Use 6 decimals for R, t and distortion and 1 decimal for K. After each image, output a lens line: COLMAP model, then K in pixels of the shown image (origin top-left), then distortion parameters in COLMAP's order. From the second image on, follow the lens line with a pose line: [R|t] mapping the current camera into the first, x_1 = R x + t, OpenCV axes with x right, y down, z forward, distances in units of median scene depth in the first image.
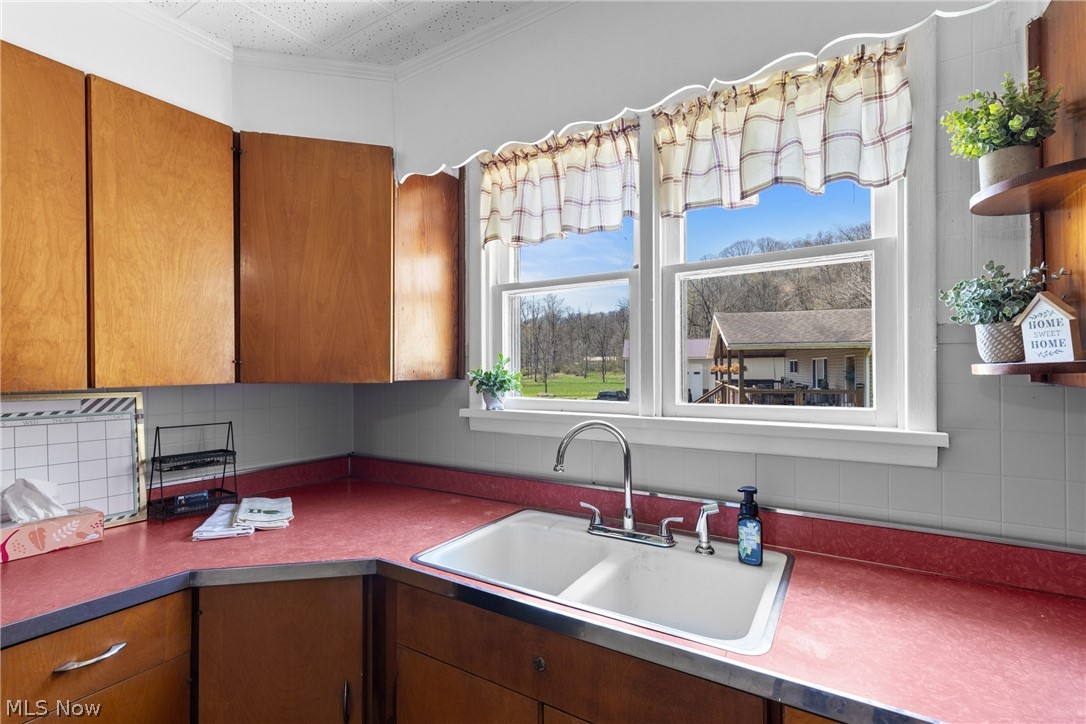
lens RADIAL K [[493.7, 0, 539.6], [0, 493.7, 368.4], [0, 0, 1]] dist [0.001642, 0.001814]
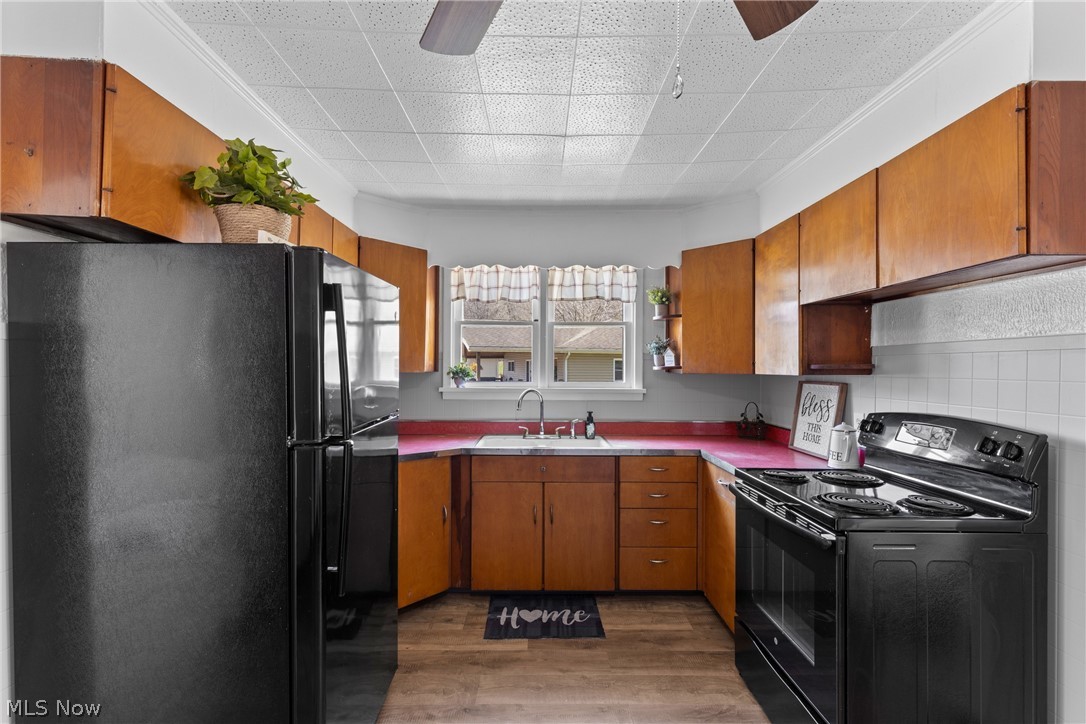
lens RADIAL K [[493.7, 0, 543.9], [0, 493.7, 364.9], [0, 0, 1]] dist [0.001642, 0.001814]
pose [[0.843573, 0.012865, 0.536861, -1.234479], [-0.010694, 0.999917, -0.007158, 0.010147], [-0.536909, 0.000297, 0.843640, -1.136252]]
